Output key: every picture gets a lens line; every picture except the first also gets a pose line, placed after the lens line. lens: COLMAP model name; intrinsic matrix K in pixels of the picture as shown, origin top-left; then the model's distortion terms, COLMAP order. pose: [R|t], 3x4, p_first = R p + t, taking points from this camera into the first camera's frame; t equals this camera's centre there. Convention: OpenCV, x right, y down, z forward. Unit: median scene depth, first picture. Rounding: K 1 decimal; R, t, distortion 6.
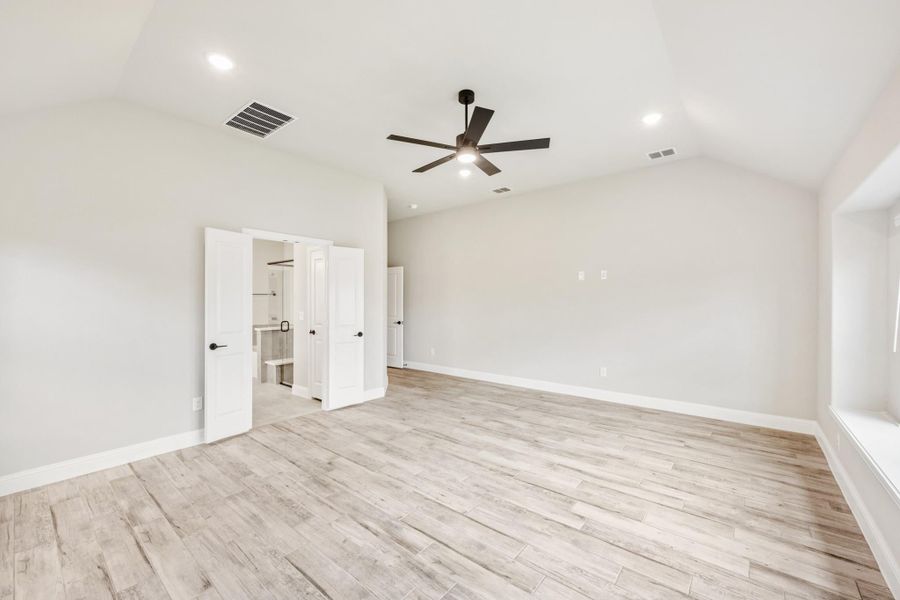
lens RADIAL K [[364.2, 0, 447.5], [0, 364.2, 301.5], [0, 0, 1]] dist [-0.000230, -0.000123]
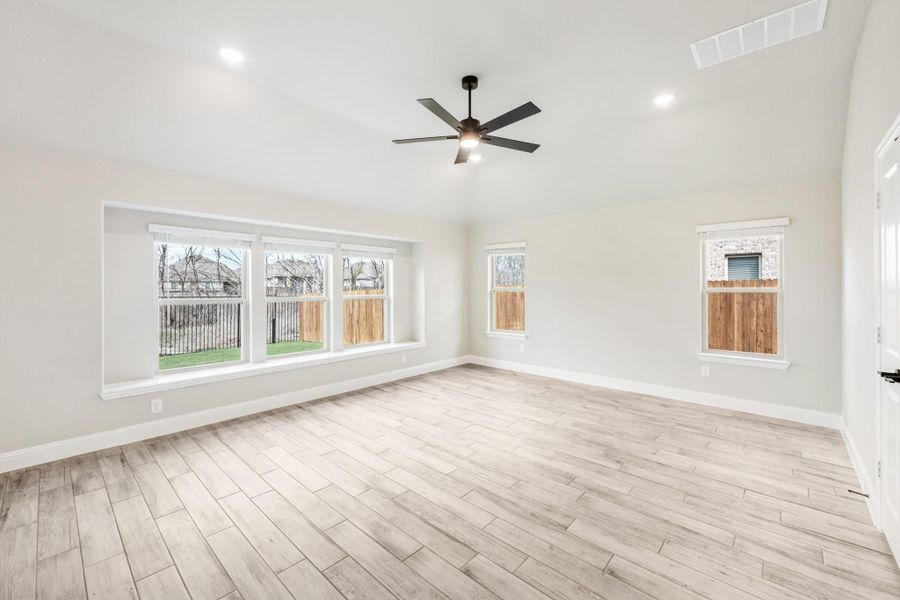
lens RADIAL K [[364.2, 0, 447.5], [0, 364.2, 301.5], [0, 0, 1]] dist [-0.000230, -0.000123]
pose [[-0.998894, 0.000517, 0.047019, 0.070542], [0.002285, 0.999292, 0.037565, 0.003232], [-0.046966, 0.037631, -0.998187, 2.046079]]
